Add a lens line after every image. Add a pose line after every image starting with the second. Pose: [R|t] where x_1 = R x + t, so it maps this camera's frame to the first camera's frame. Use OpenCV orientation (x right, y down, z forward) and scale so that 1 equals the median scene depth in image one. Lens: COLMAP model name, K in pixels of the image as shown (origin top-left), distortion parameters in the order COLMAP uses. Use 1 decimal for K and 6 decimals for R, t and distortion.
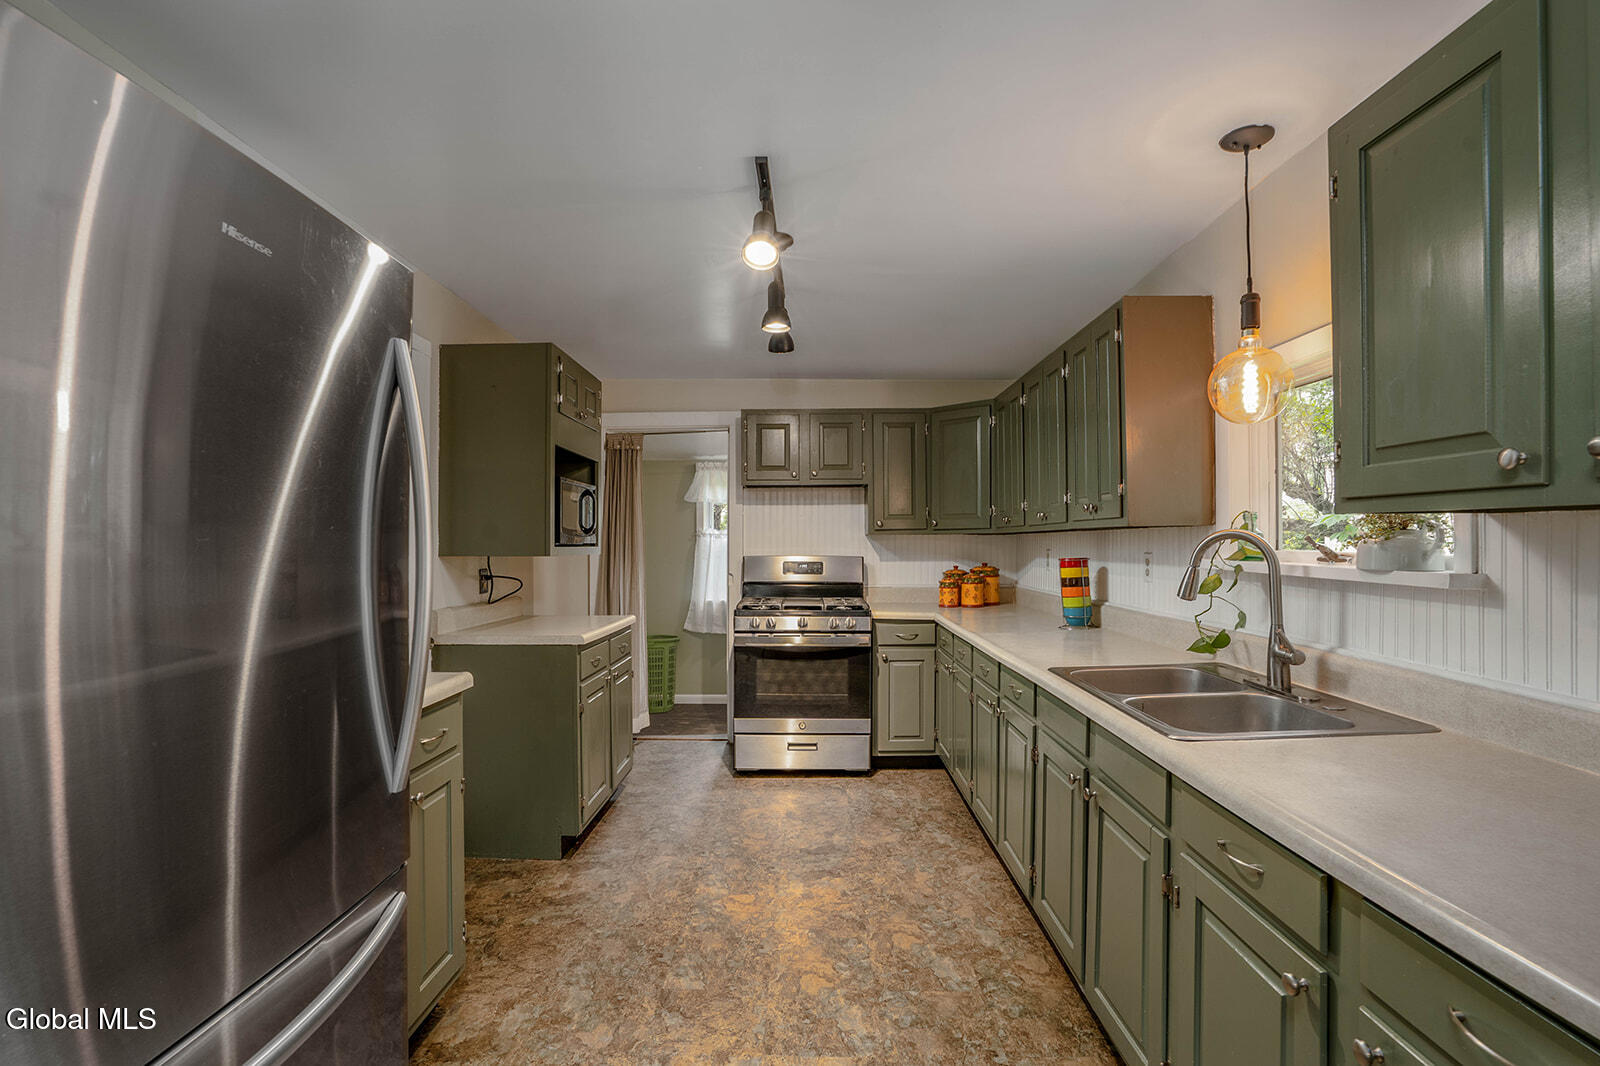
lens RADIAL K [[741.2, 0, 794.5], [0, 741.2, 538.9], [0, 0, 1]] dist [-0.072433, 0.037968]
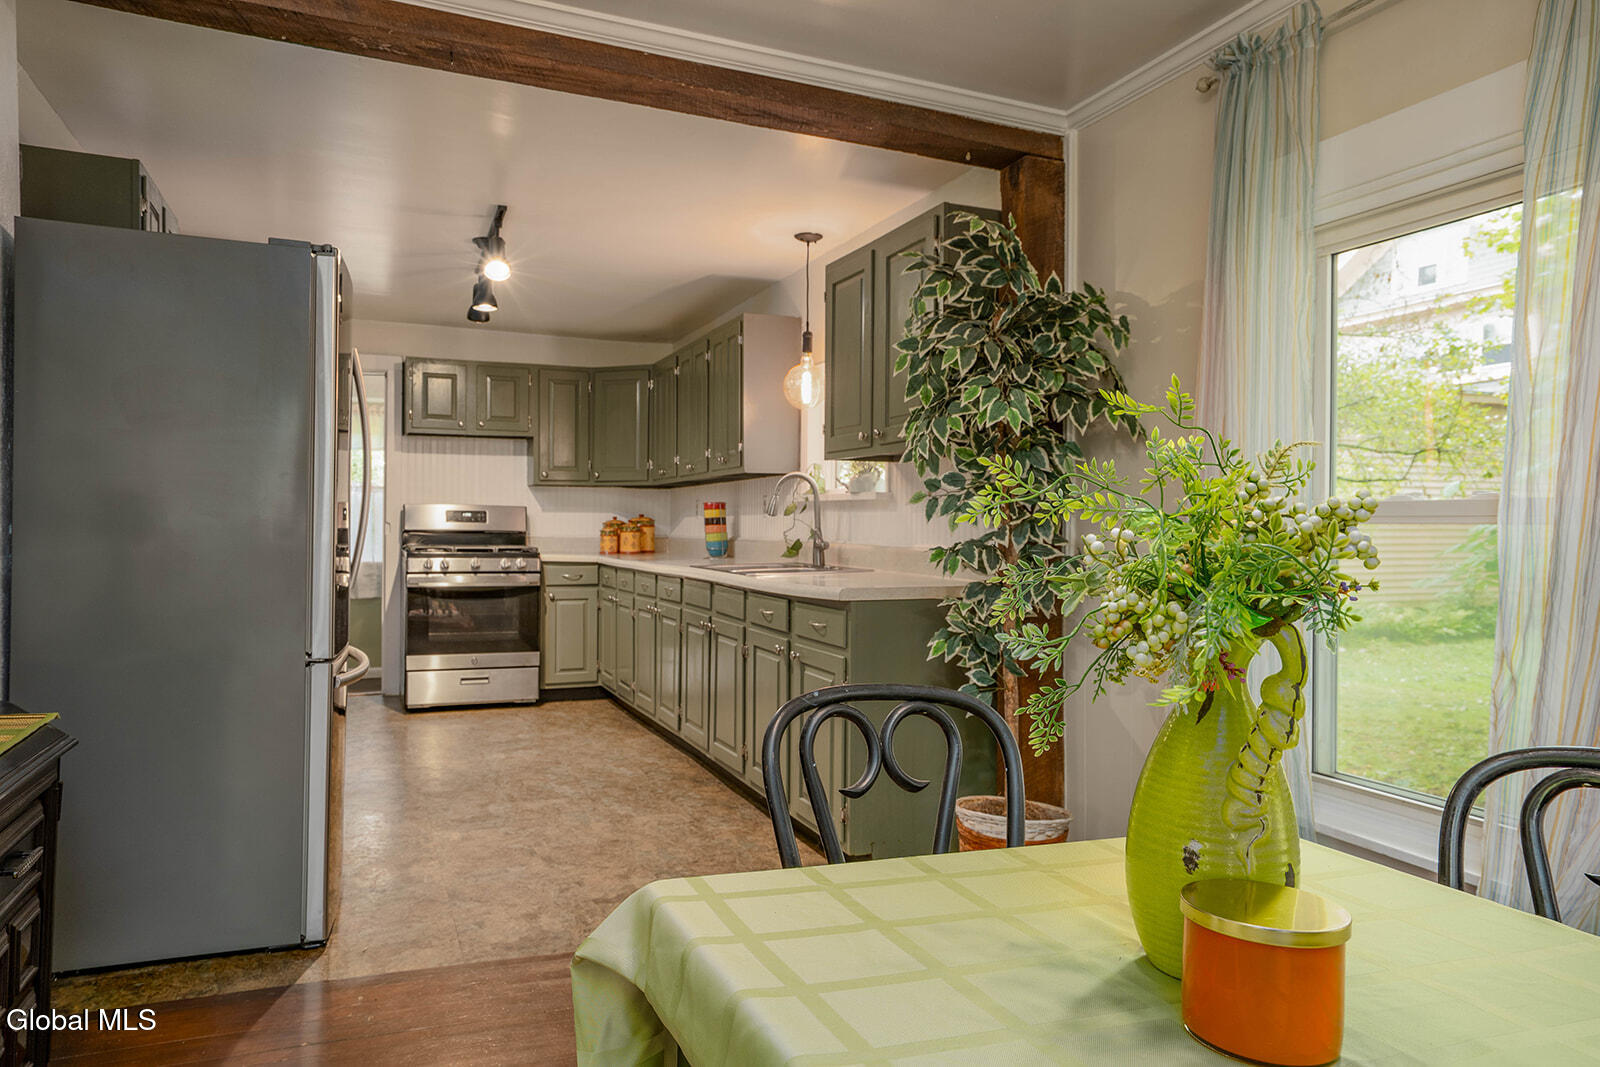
lens RADIAL K [[1065.6, 0, 792.4], [0, 1065.6, 534.2], [0, 0, 1]] dist [-0.002622, 0.000167]
pose [[0.919747, 0.004520, 0.392485, -0.194759], [-0.009752, 0.999888, 0.011337, 0.054583], [-0.392390, -0.014255, 0.919688, -0.670809]]
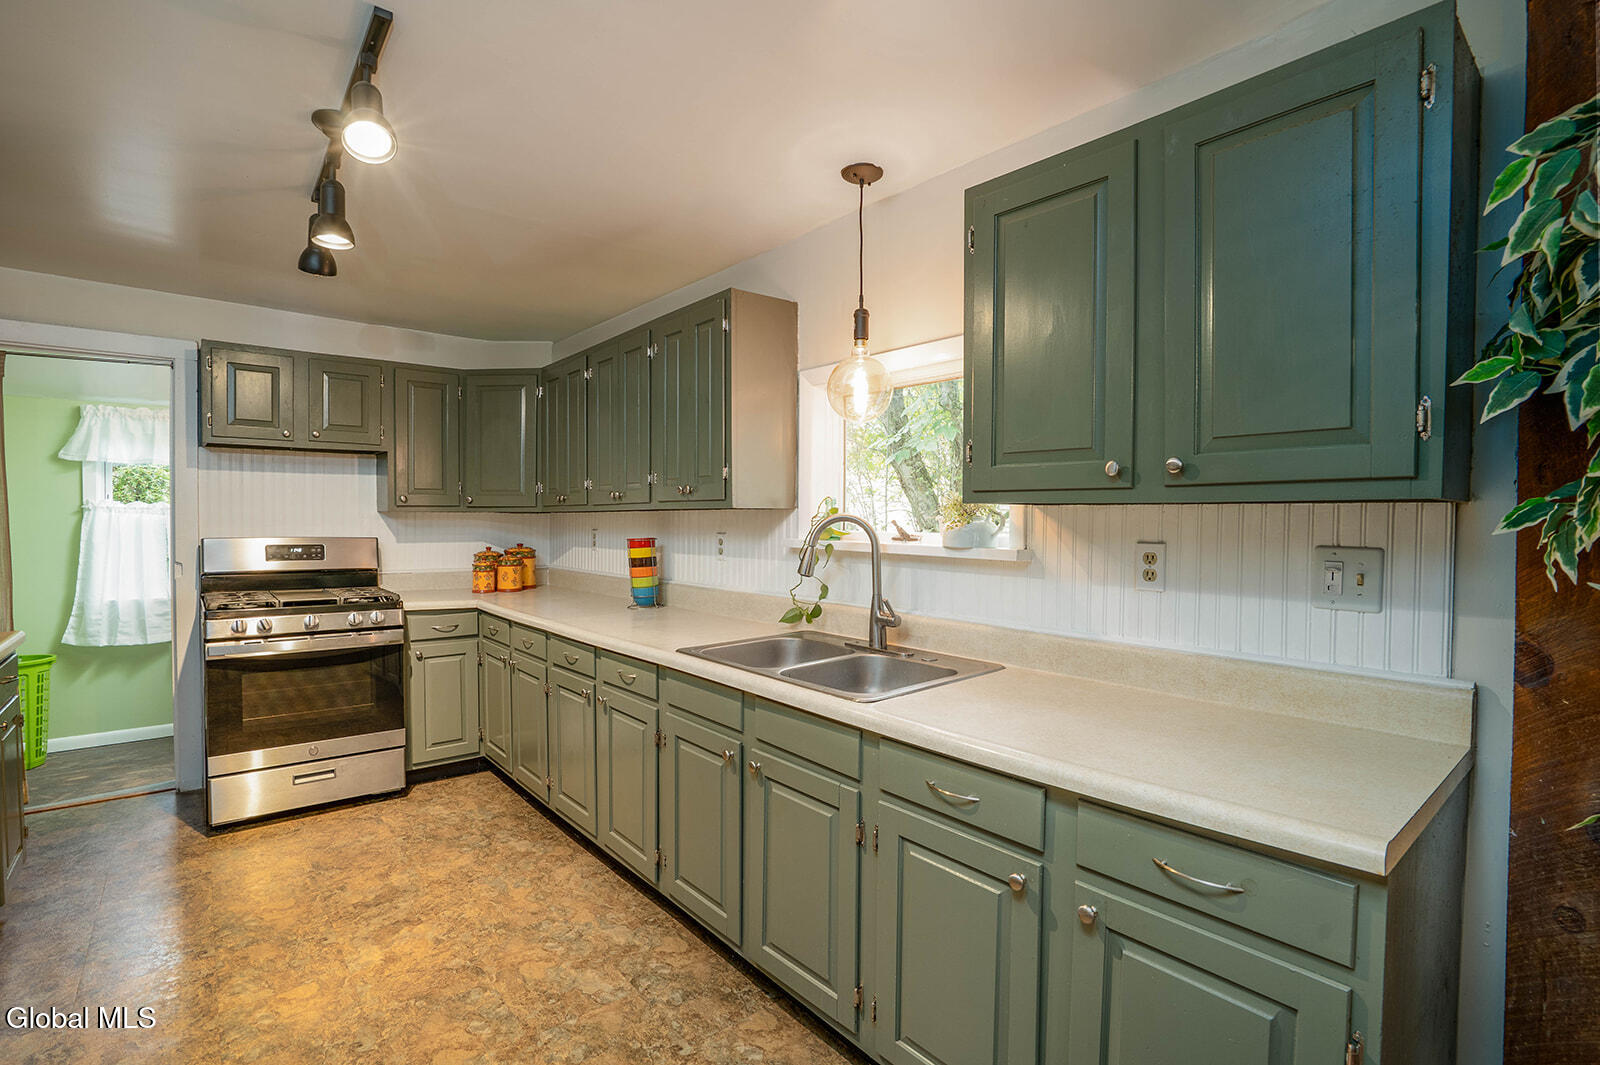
lens RADIAL K [[747.6, 0, 785.1], [0, 747.6, 541.2], [0, 0, 1]] dist [-0.056731, 0.022208]
pose [[0.761551, -0.011464, 0.648004, -0.125025], [-0.009847, 0.999523, 0.029255, -0.001482], [-0.648030, -0.028660, 0.761075, 0.086230]]
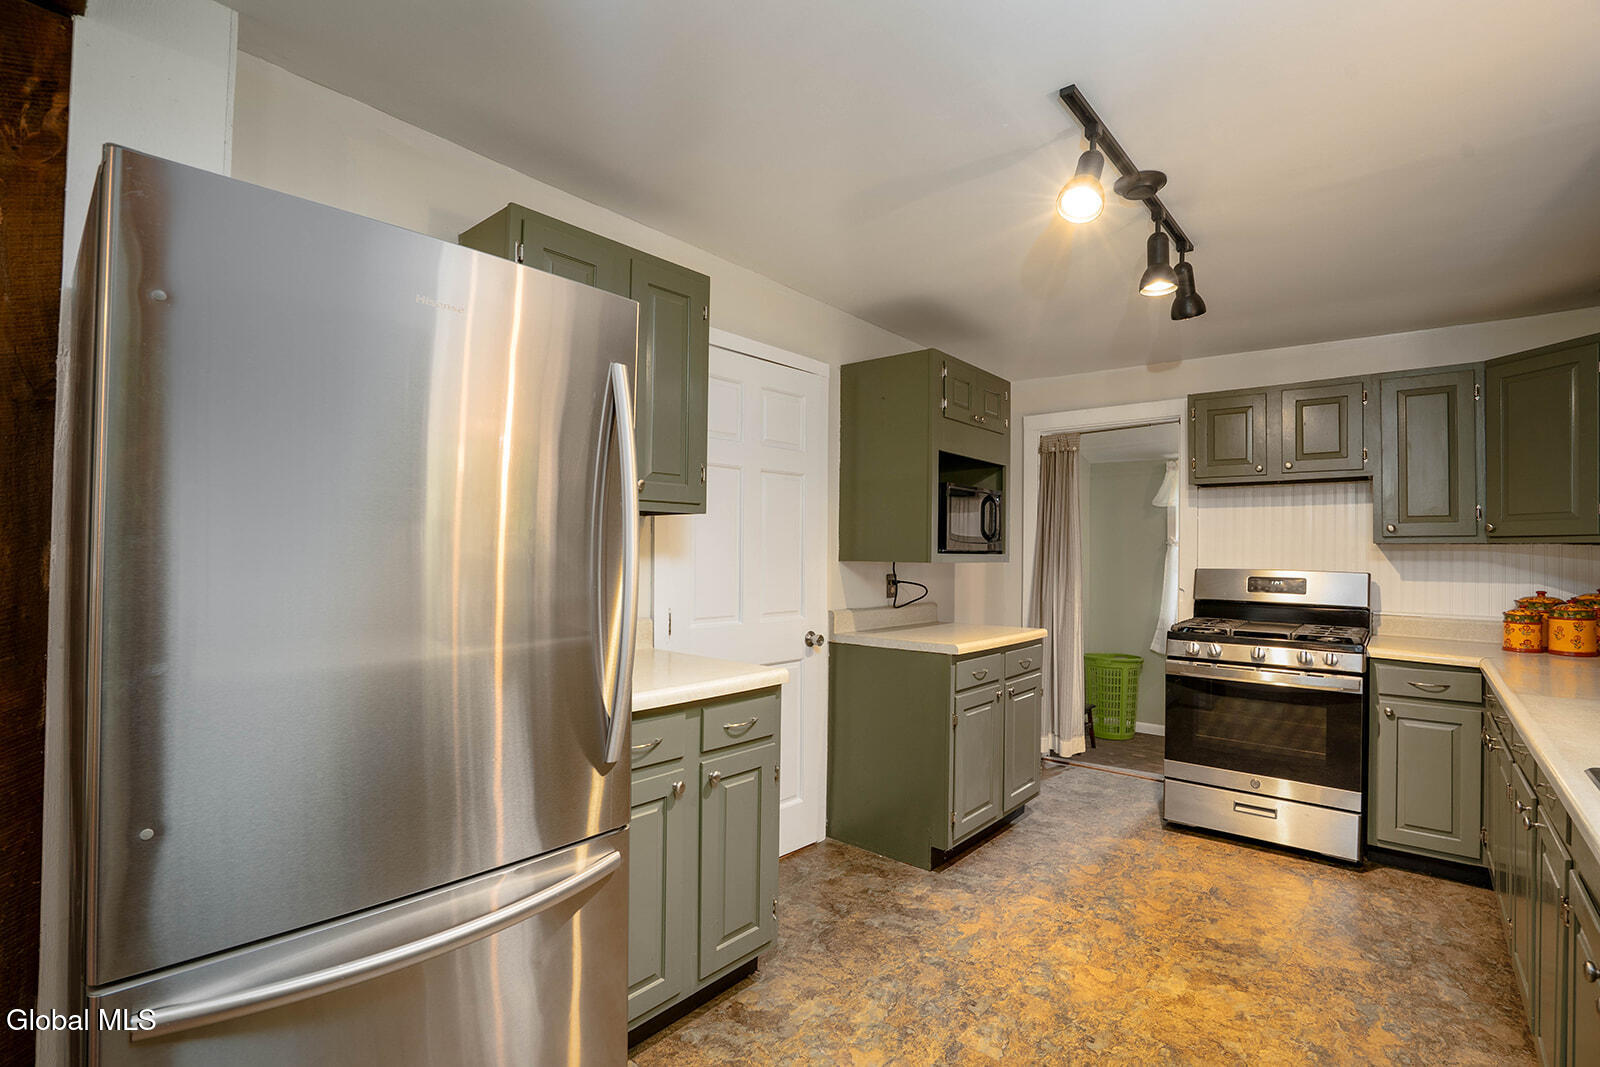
lens RADIAL K [[734.9, 0, 796.7], [0, 734.9, 537.2], [0, 0, 1]] dist [-0.056477, 0.018987]
pose [[0.770961, -0.000595, -0.636882, 0.137154], [-0.009037, 0.999889, -0.011873, 0.001653], [0.636818, 0.014909, 0.770870, 0.098955]]
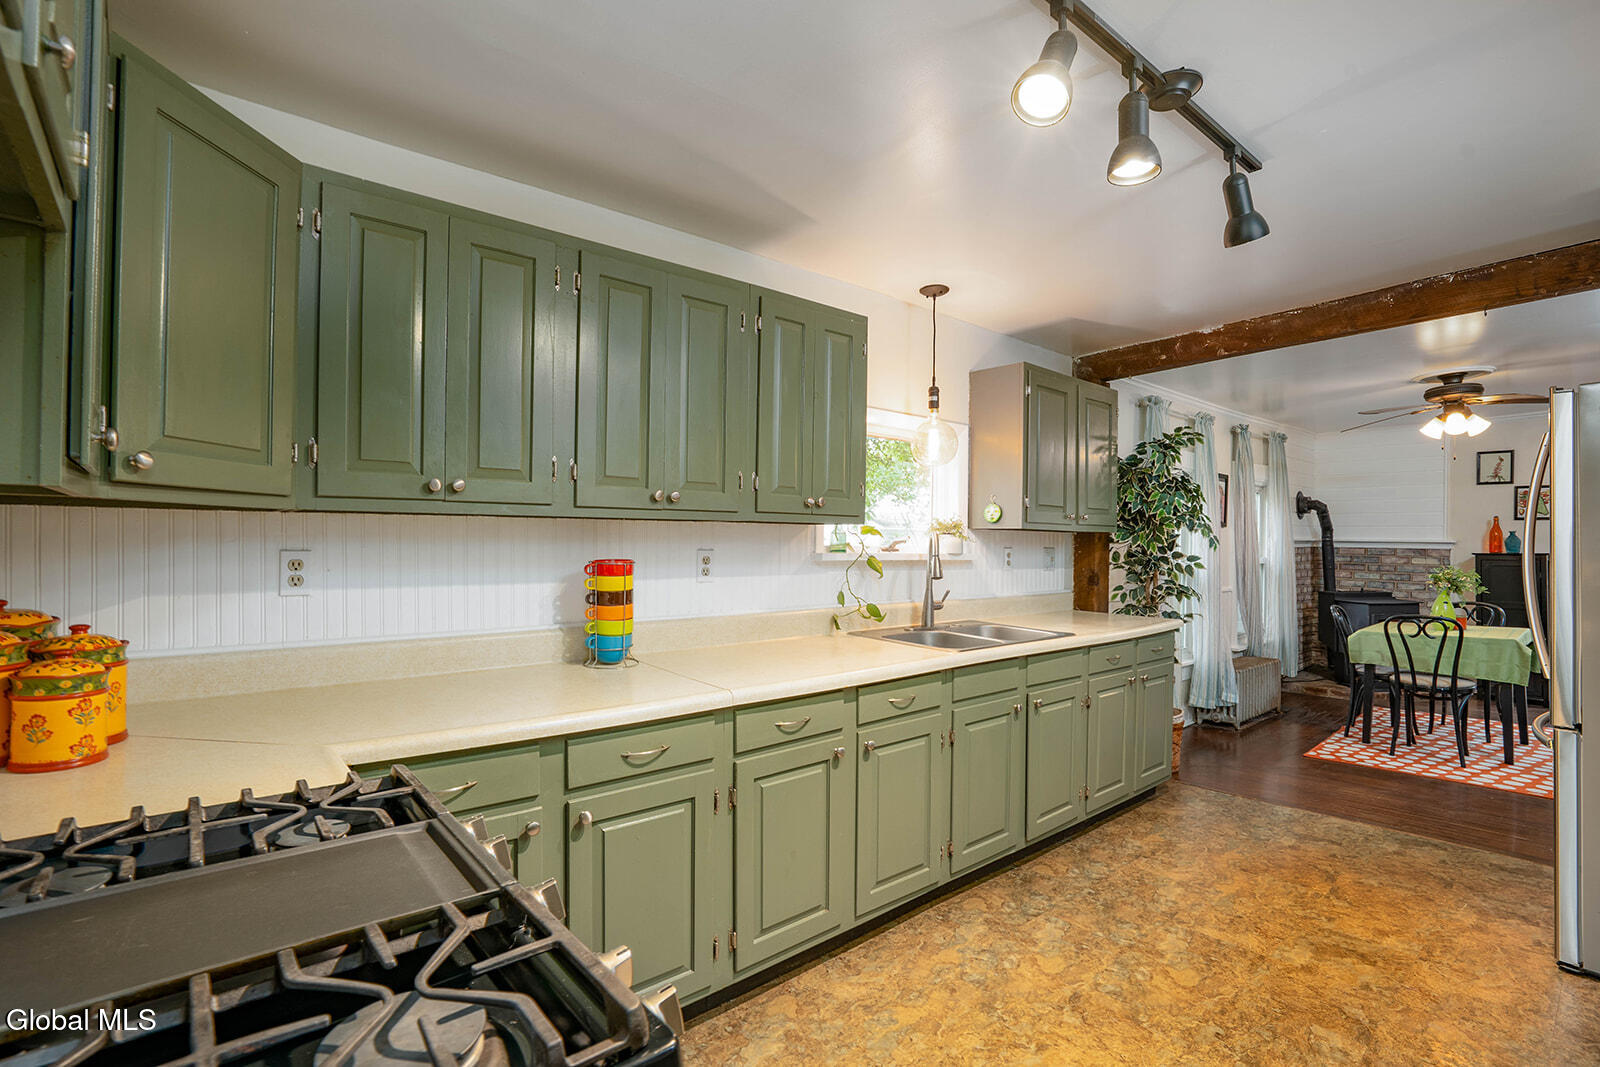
lens RADIAL K [[734.9, 0, 796.7], [0, 734.9, 537.2], [0, 0, 1]] dist [-0.056477, 0.018987]
pose [[-0.654761, -0.003525, 0.755828, -0.218346], [-0.009425, 0.999949, -0.003502, 0.004327], [-0.755777, -0.009417, -0.654761, 1.220413]]
